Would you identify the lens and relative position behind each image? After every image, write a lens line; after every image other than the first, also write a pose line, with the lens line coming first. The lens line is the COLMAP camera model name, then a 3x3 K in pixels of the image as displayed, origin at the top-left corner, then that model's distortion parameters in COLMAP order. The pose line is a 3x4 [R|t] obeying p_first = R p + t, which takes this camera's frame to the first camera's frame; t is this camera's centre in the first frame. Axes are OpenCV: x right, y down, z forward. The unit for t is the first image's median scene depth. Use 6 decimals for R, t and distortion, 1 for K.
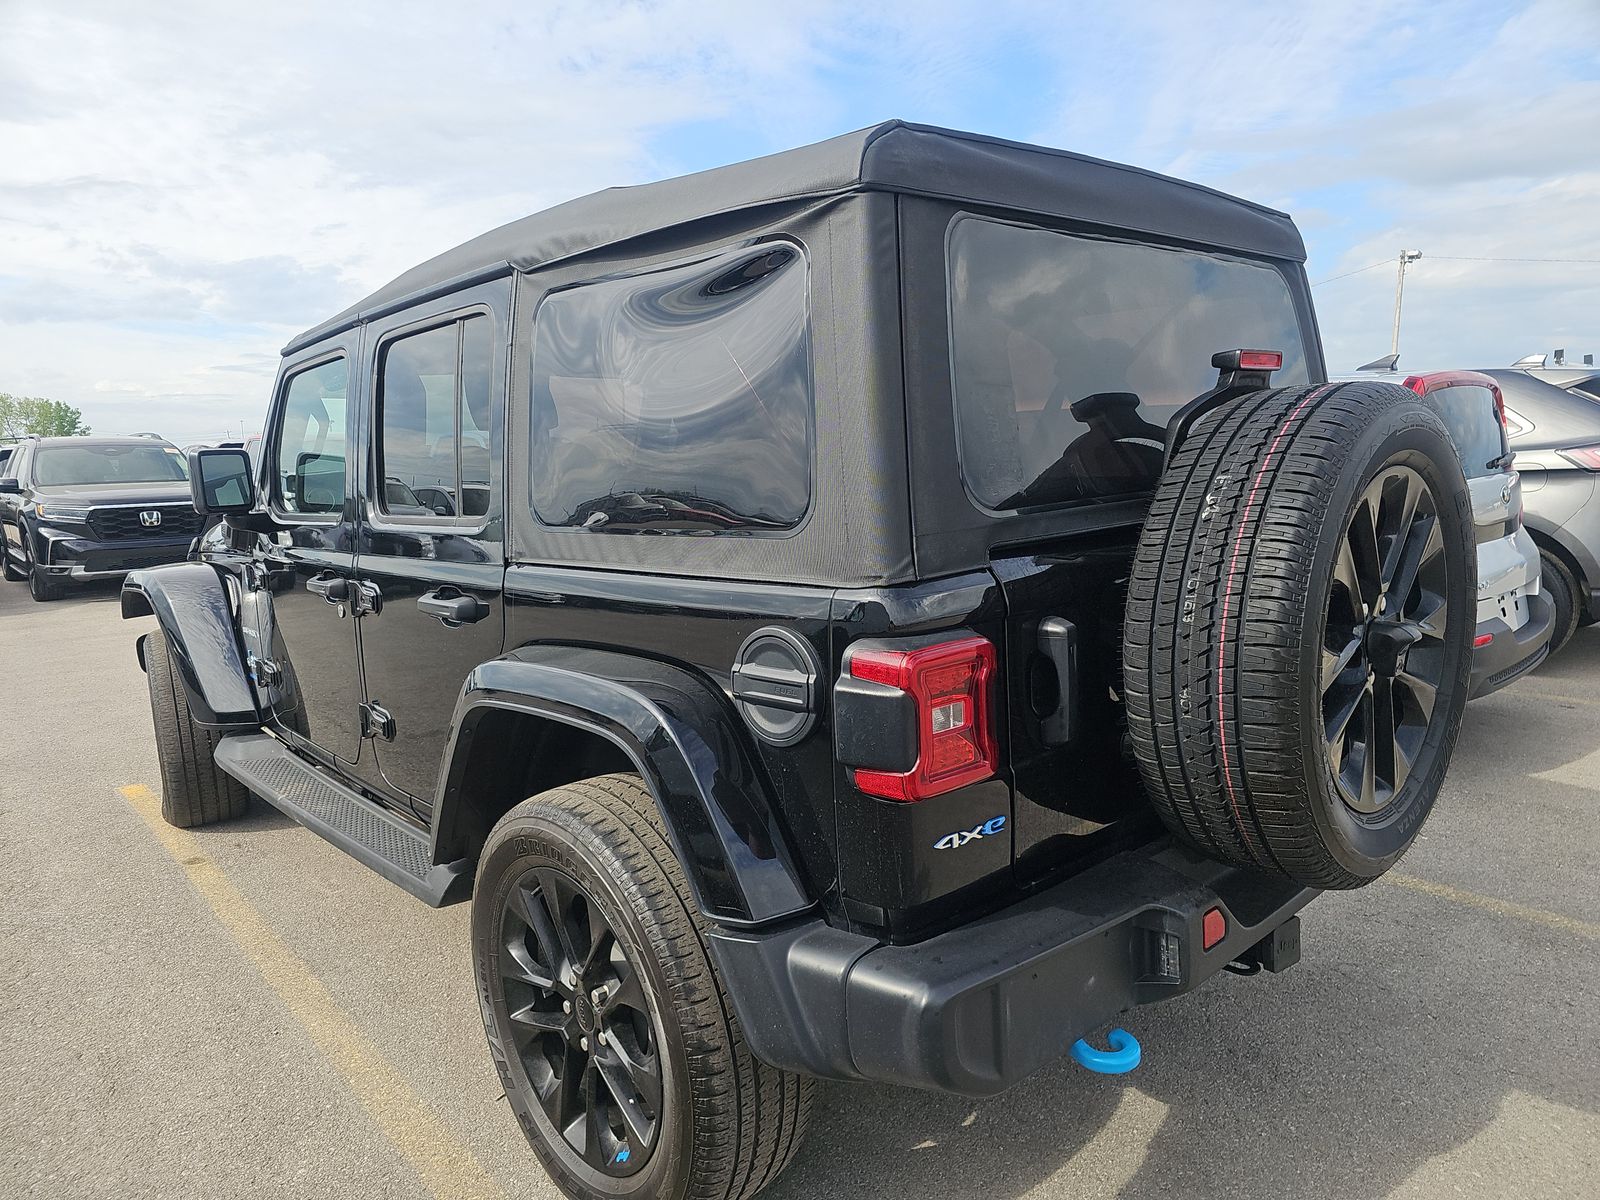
lens RADIAL K [[1032.2, 0, 799.8], [0, 1032.2, 607.2], [0, 0, 1]] dist [0.058914, 0.004807]
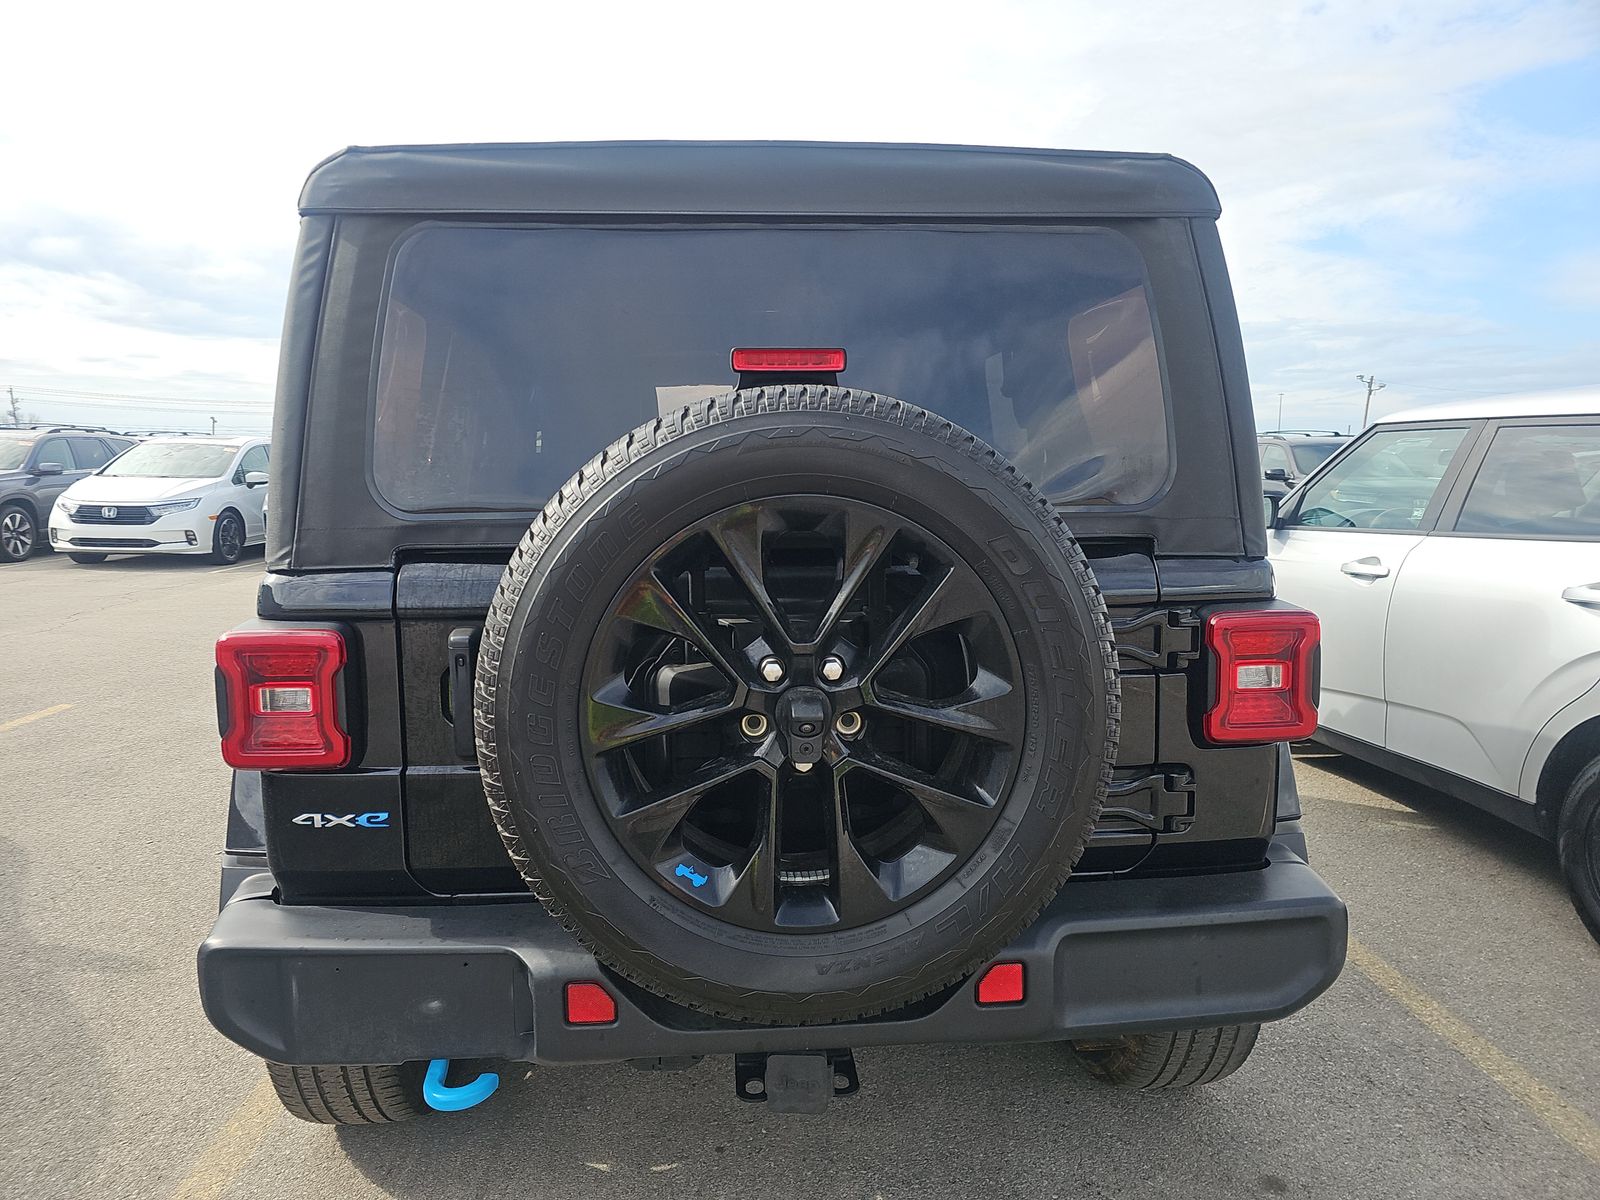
lens RADIAL K [[1032.2, 0, 799.1], [0, 1032.2, 591.0], [0, 0, 1]] dist [0.058914, 0.004807]
pose [[0.778501, 0.113358, -0.617322, 1.158609], [-0.126614, 0.991698, 0.022432, -0.091495], [0.614740, 0.060699, 0.786390, 0.447312]]
